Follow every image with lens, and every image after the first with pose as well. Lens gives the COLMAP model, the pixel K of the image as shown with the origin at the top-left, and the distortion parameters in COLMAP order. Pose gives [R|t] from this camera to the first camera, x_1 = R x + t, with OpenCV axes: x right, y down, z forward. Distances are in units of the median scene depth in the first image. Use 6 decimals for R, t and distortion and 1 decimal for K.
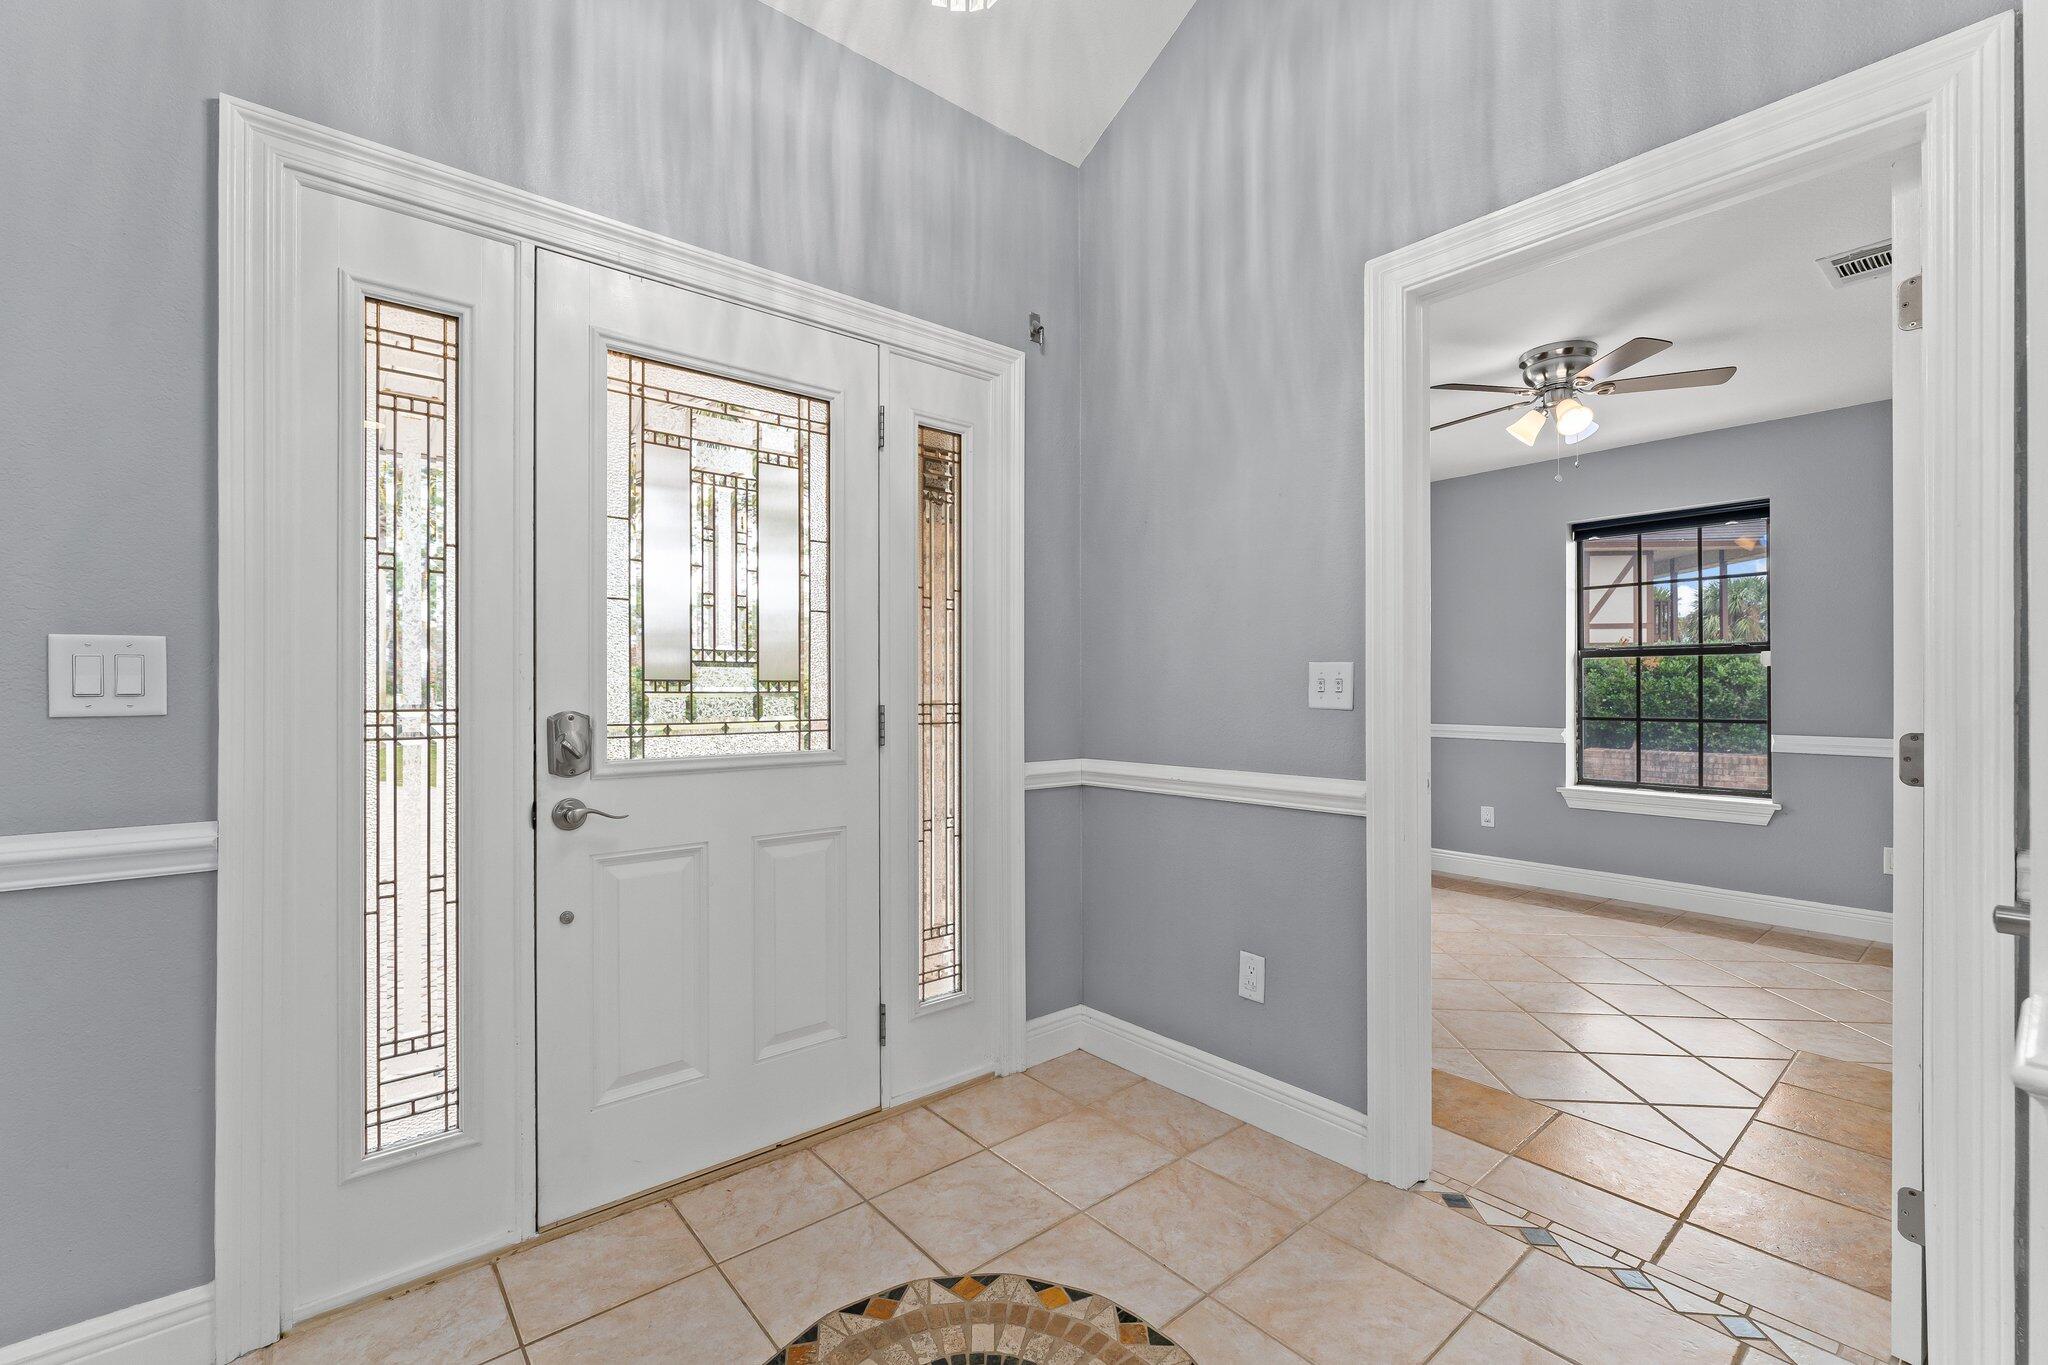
lens RADIAL K [[883.3, 0, 1029.3], [0, 883.3, 673.7], [0, 0, 1]] dist [0.001472, -0.000136]
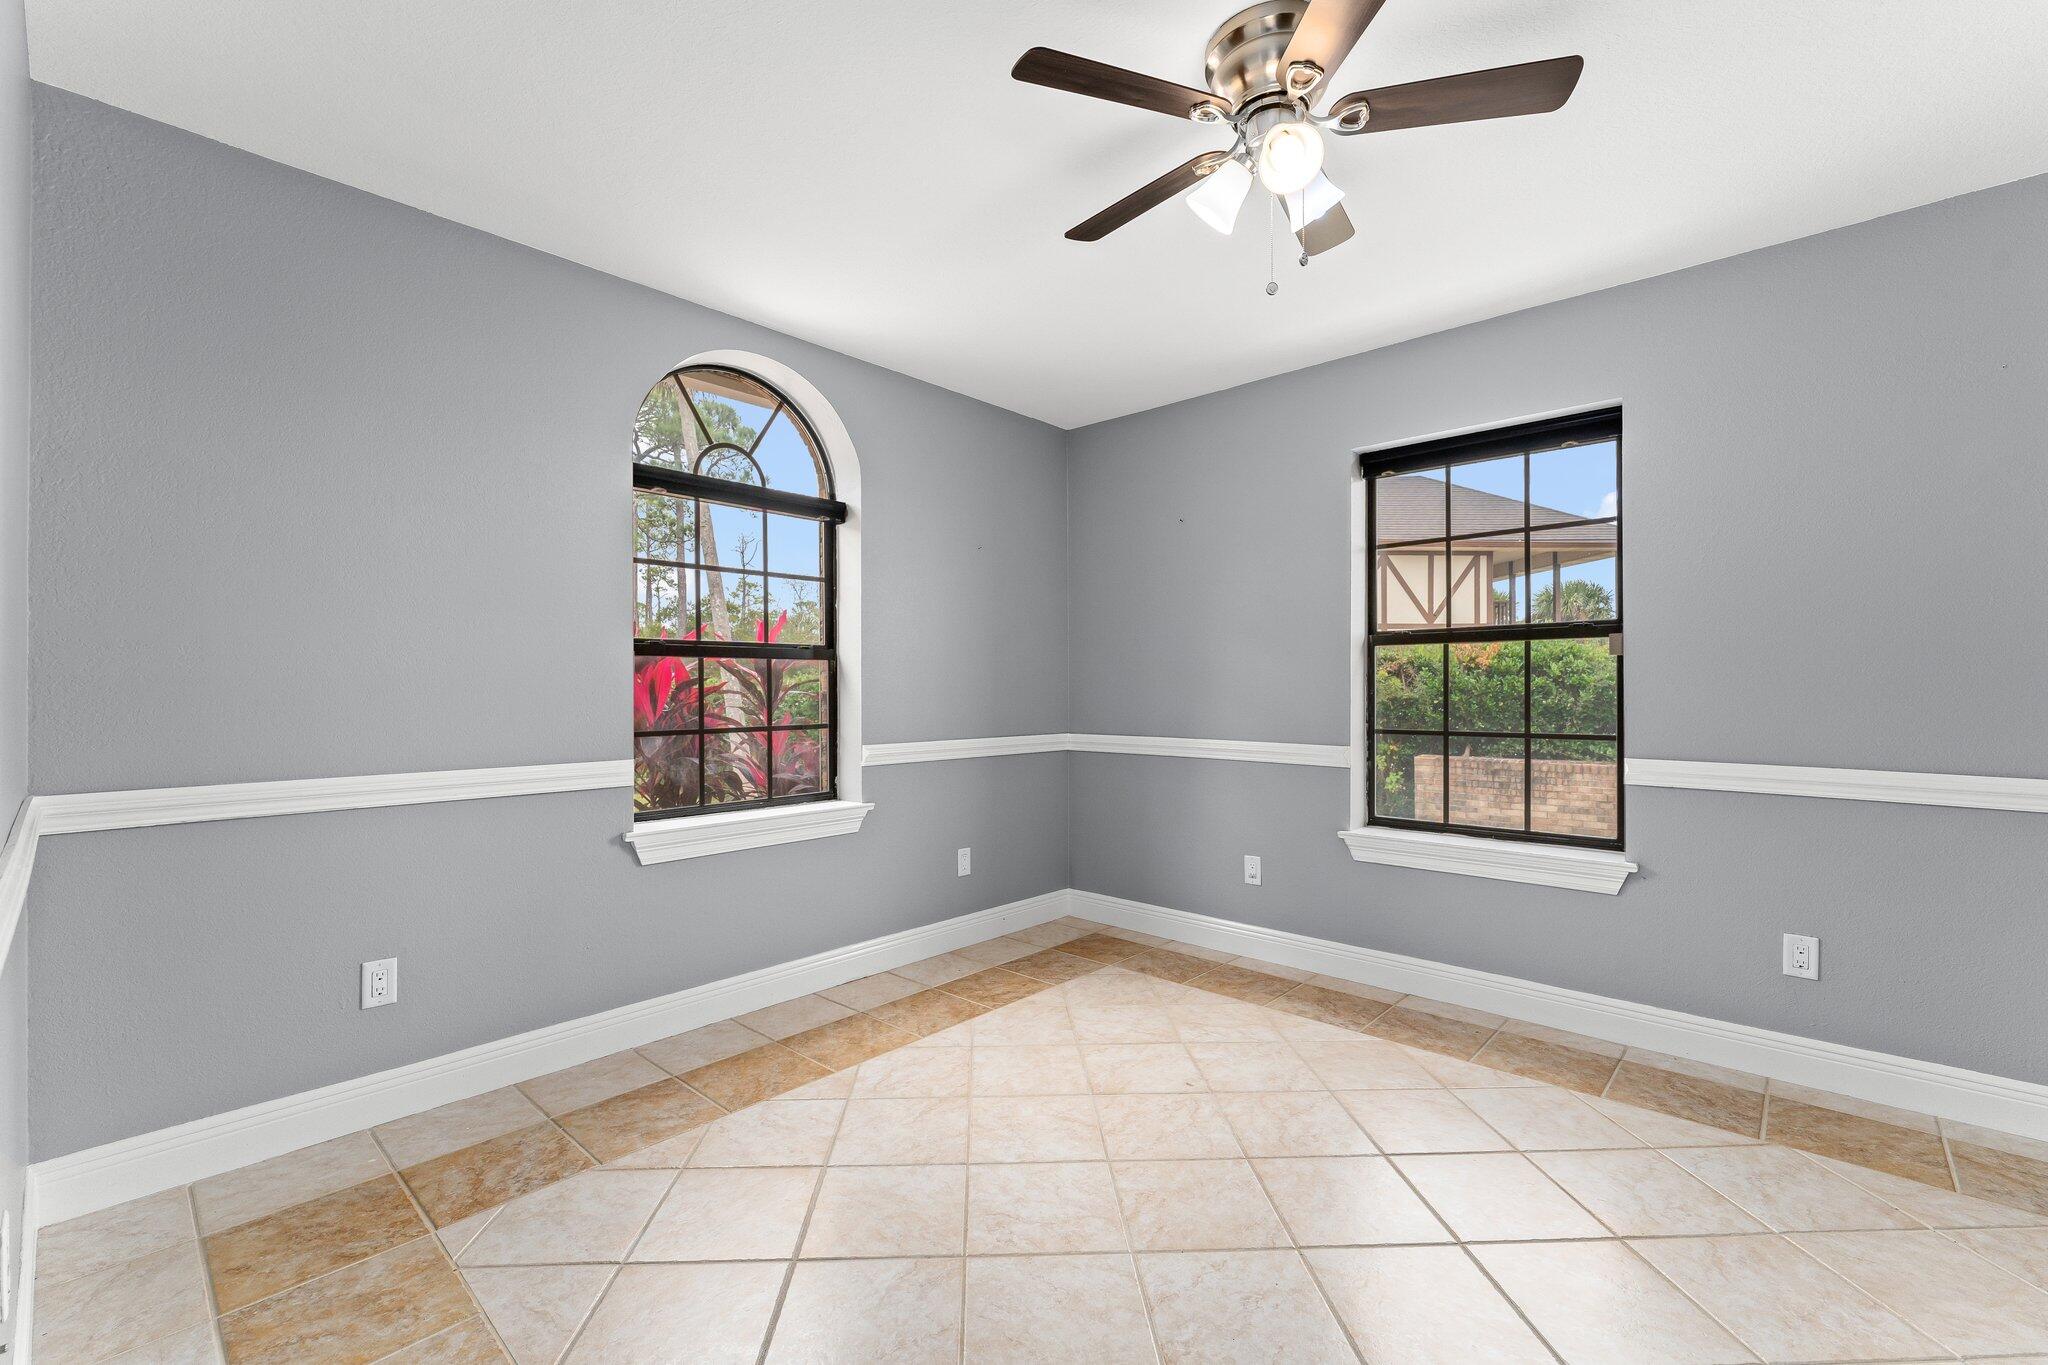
lens RADIAL K [[883.3, 0, 1025.1], [0, 883.3, 681.2], [0, 0, 1]] dist [0.001472, -0.000136]
pose [[0.992248, -0.001005, 0.124268, 0.266098], [0.000222, 0.999980, 0.006315, 0.006240], [-0.124272, -0.006239, 0.992229, 0.340663]]
